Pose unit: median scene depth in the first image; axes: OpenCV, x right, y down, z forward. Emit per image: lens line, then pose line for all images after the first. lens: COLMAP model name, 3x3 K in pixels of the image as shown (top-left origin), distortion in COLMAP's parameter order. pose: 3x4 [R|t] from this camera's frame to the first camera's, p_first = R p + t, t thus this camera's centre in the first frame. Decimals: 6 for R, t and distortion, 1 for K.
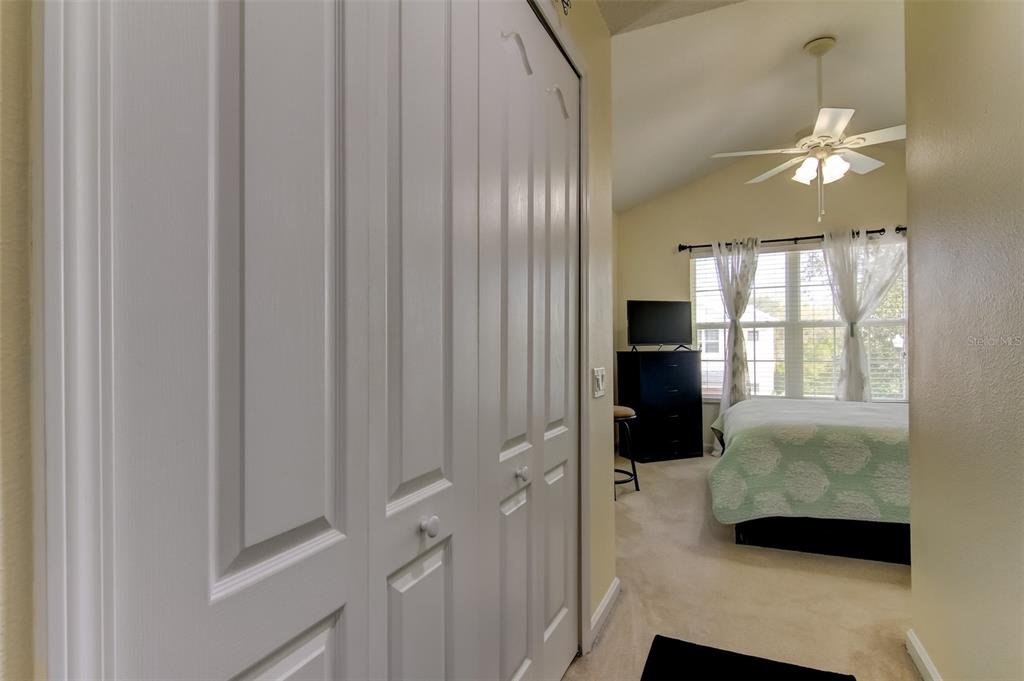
lens RADIAL K [[518.3, 0, 513.9], [0, 518.3, 343.0], [0, 0, 1]] dist [0.015260, -0.012821]
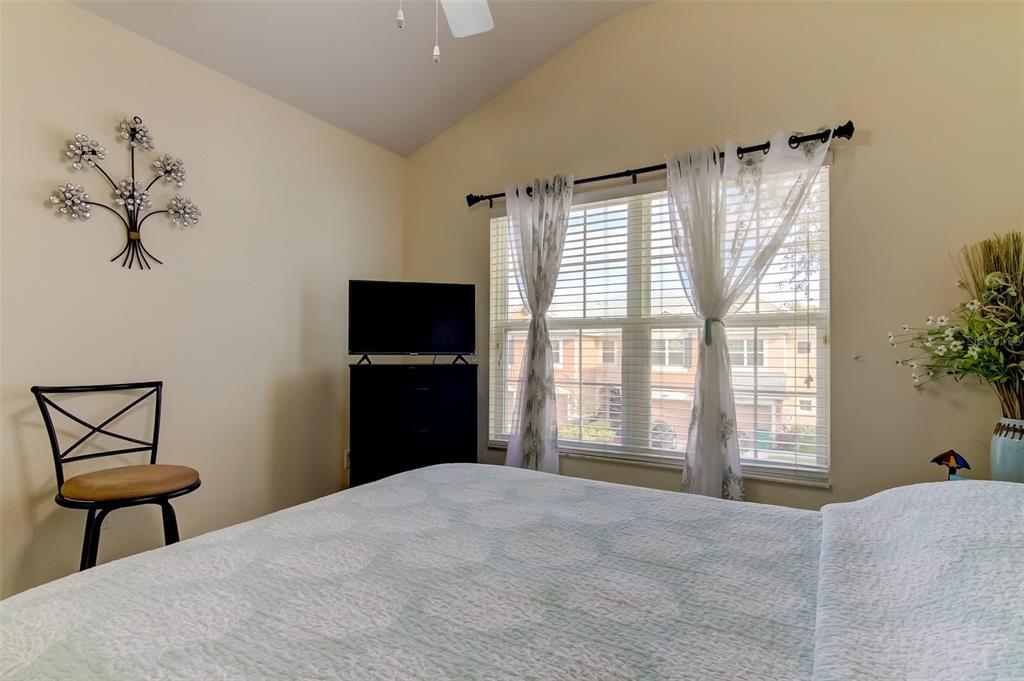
lens RADIAL K [[518.3, 0, 516.7], [0, 518.3, 349.7], [0, 0, 1]] dist [0.015260, -0.012821]
pose [[0.991688, 0.016390, -0.127620, 0.483219], [-0.016279, 0.999866, 0.001917, -0.004771], [0.127634, 0.000177, 0.991821, 0.405529]]
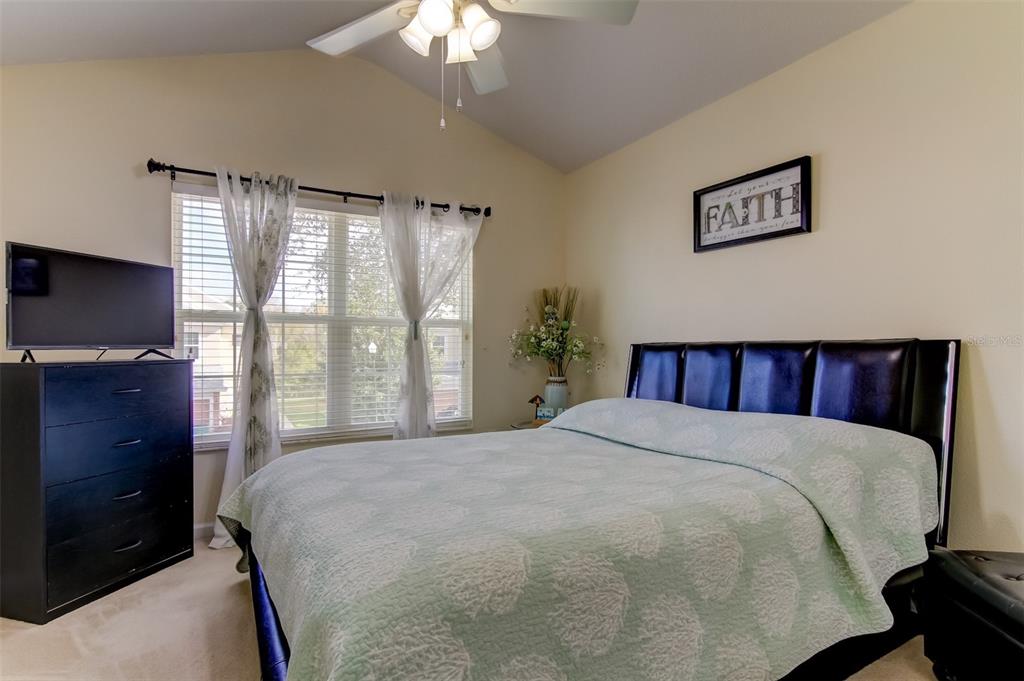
lens RADIAL K [[518.3, 0, 505.4], [0, 518.3, 347.2], [0, 0, 1]] dist [0.015260, -0.012821]
pose [[0.612775, 0.011901, 0.790168, 0.130531], [-0.010097, 0.999923, -0.007229, 0.002409], [-0.790193, -0.003548, 0.612848, 0.408792]]
